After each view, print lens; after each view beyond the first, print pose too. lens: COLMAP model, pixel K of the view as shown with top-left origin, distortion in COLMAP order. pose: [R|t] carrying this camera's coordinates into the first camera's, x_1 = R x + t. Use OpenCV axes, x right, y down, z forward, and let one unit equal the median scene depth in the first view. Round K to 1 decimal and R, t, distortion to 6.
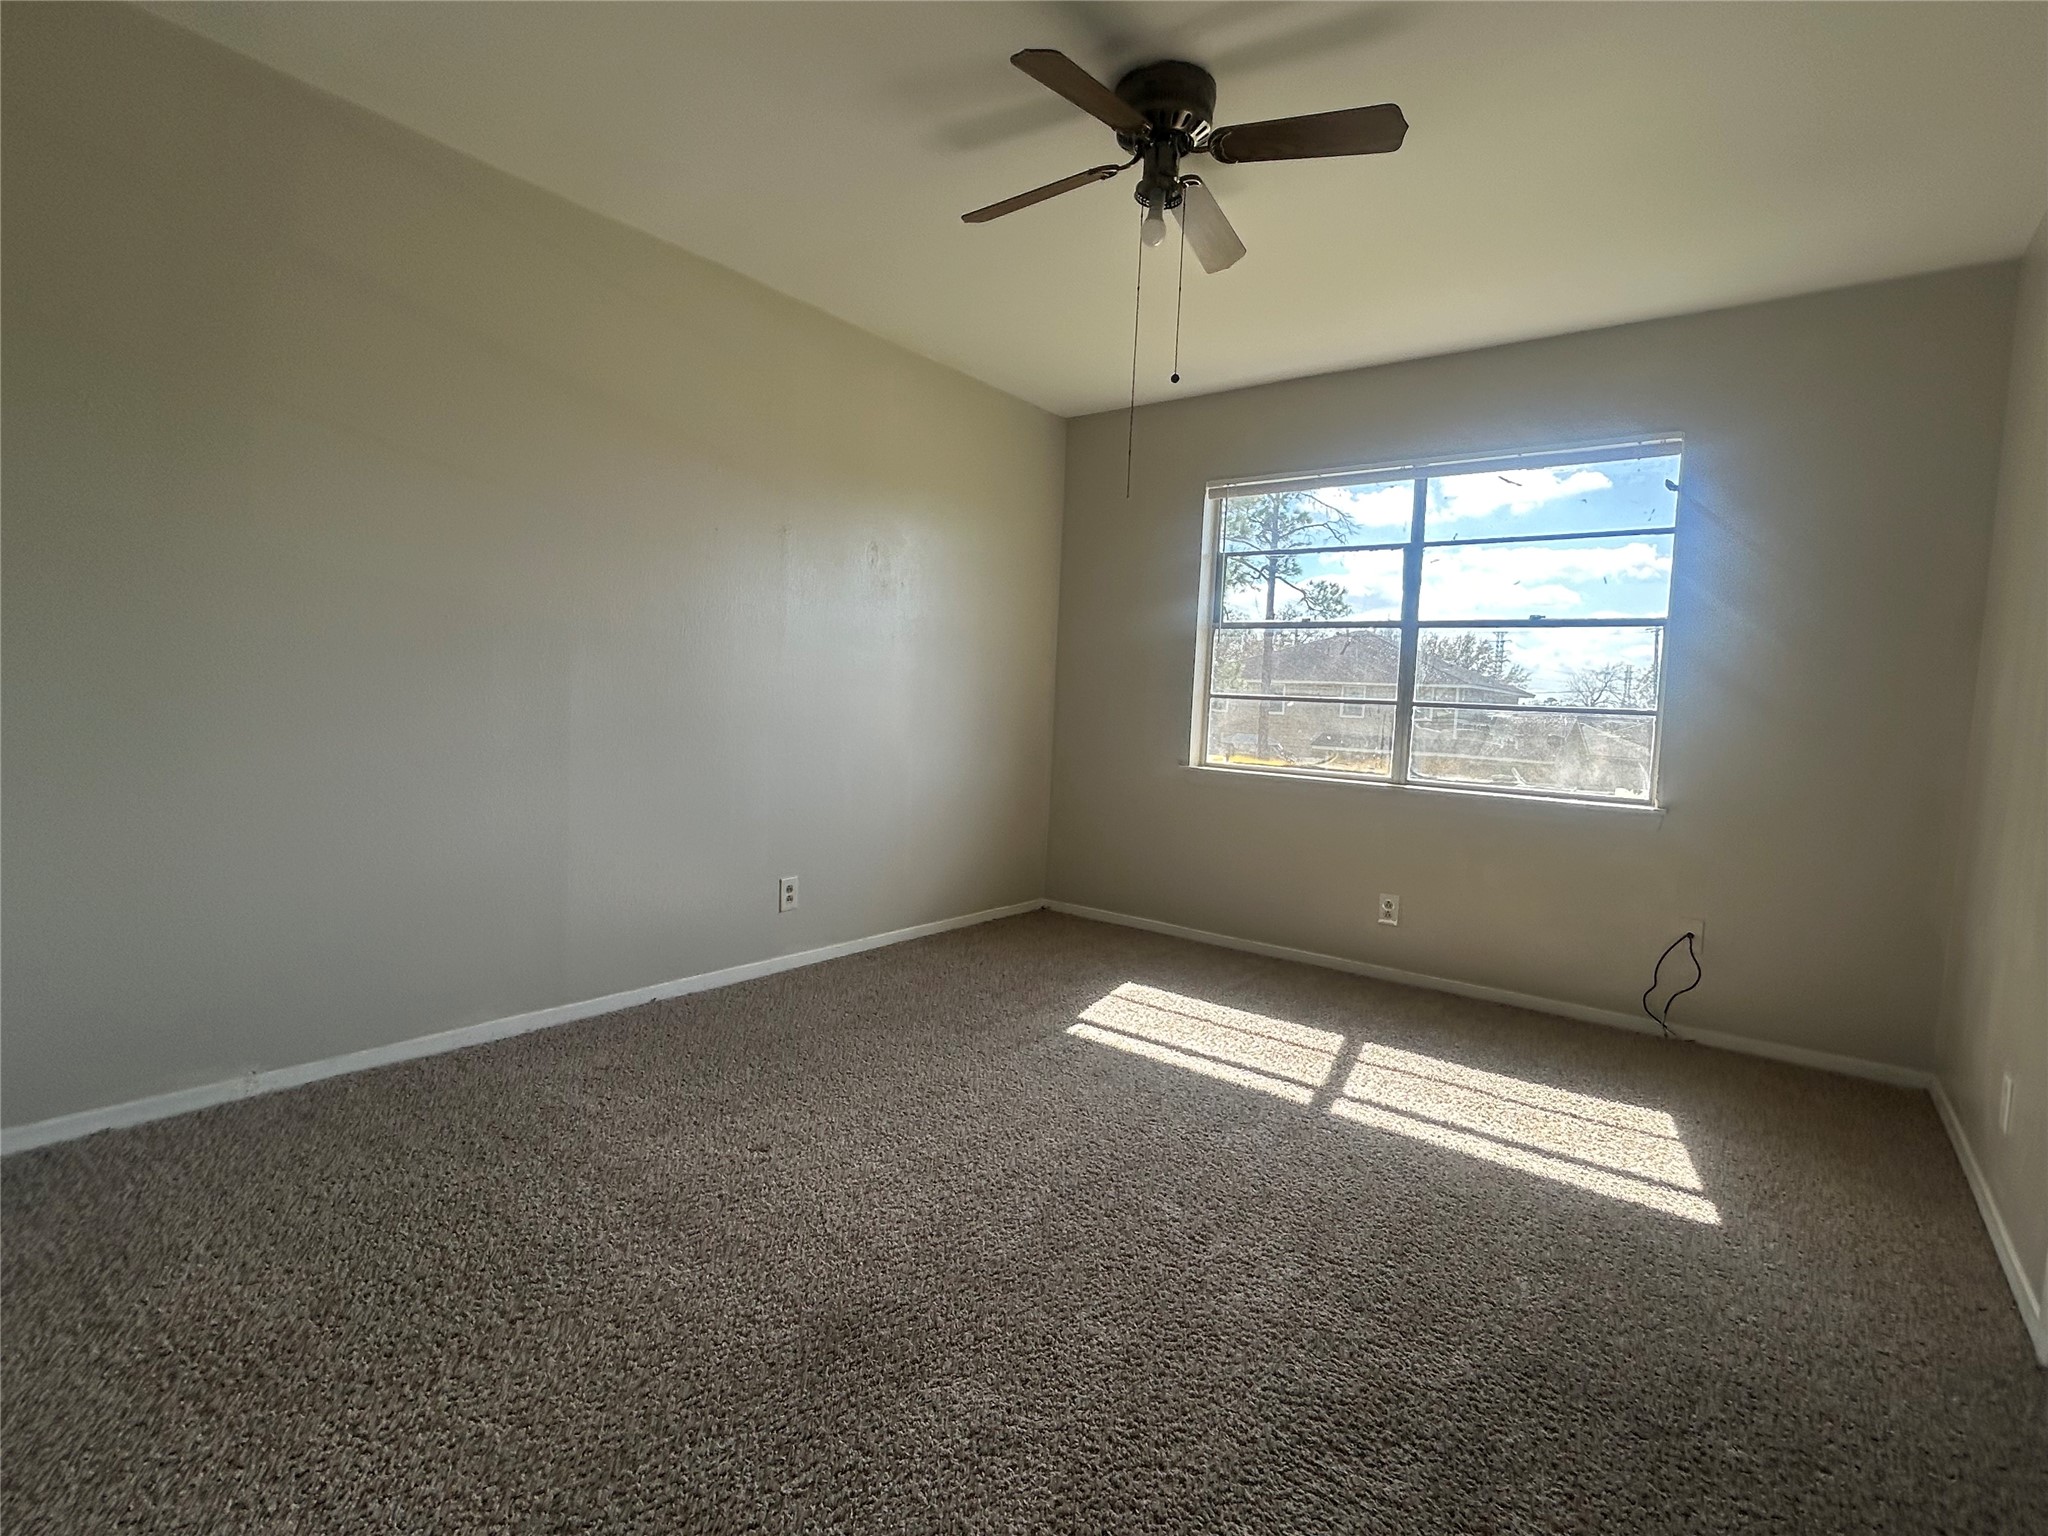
lens RADIAL K [[987.2, 0, 1024.0], [0, 987.2, 768.0], [0, 0, 1]] dist [0.002449, 0.001230]
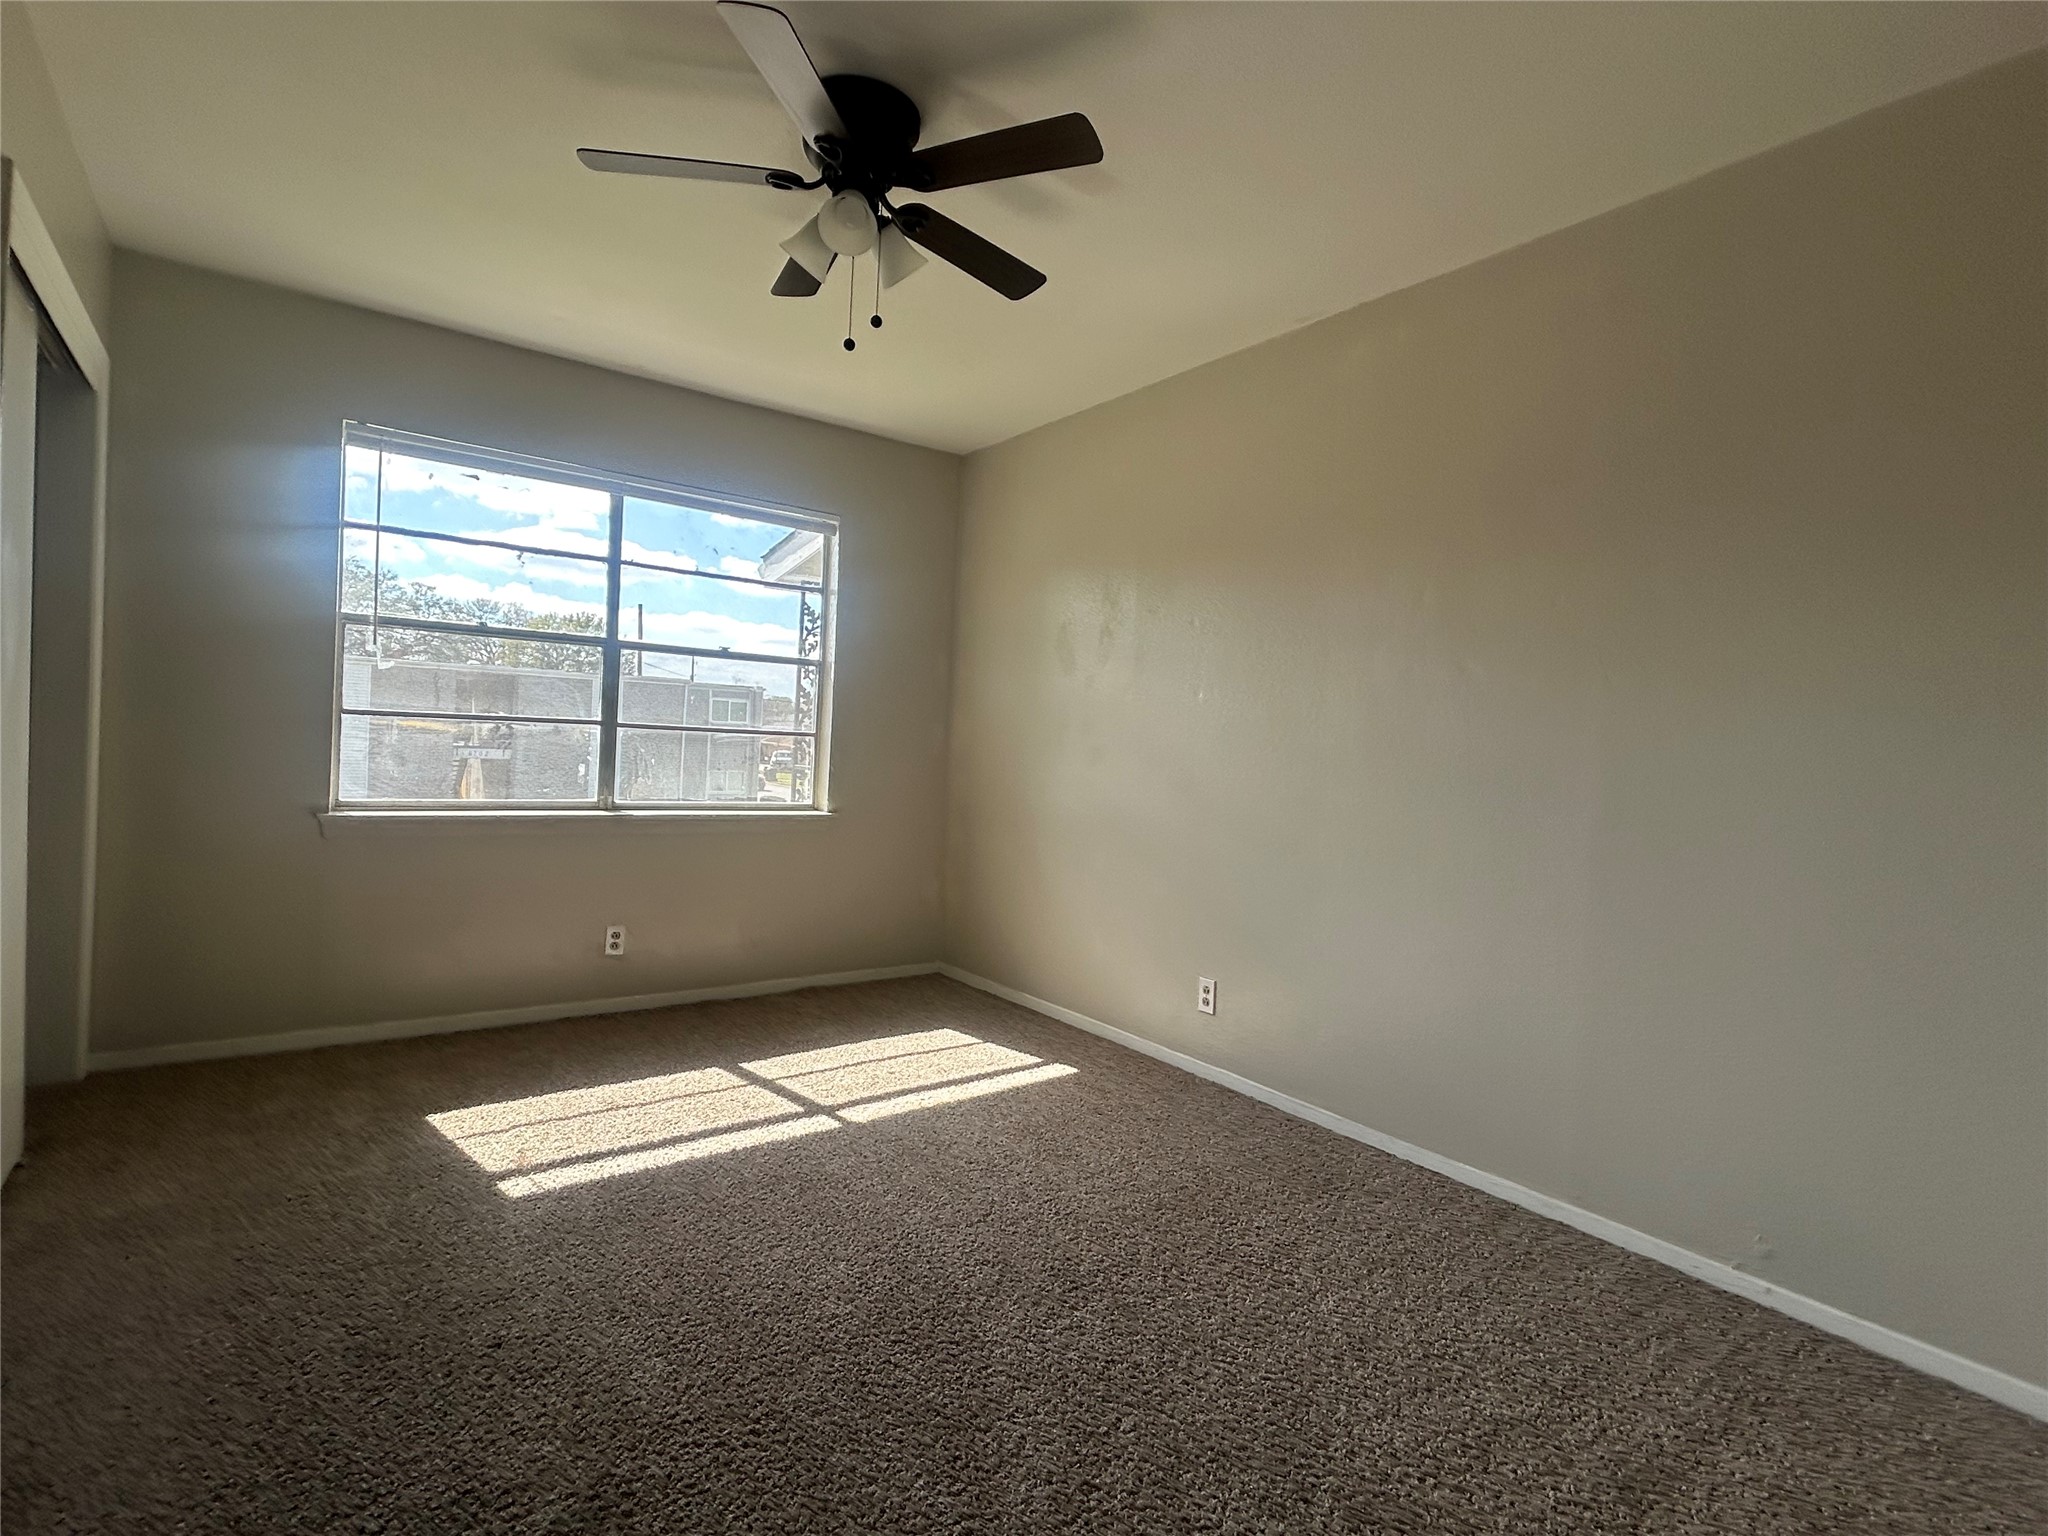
lens RADIAL K [[942.9, 0, 1024.0], [0, 942.9, 768.0], [0, 0, 1]] dist [0.000546, 0.000186]
pose [[0.254787, -0.034082, 0.966396, -0.443799], [0.040238, 0.998887, 0.024619, -0.032342], [-0.966160, 0.032614, 0.255875, 0.421443]]
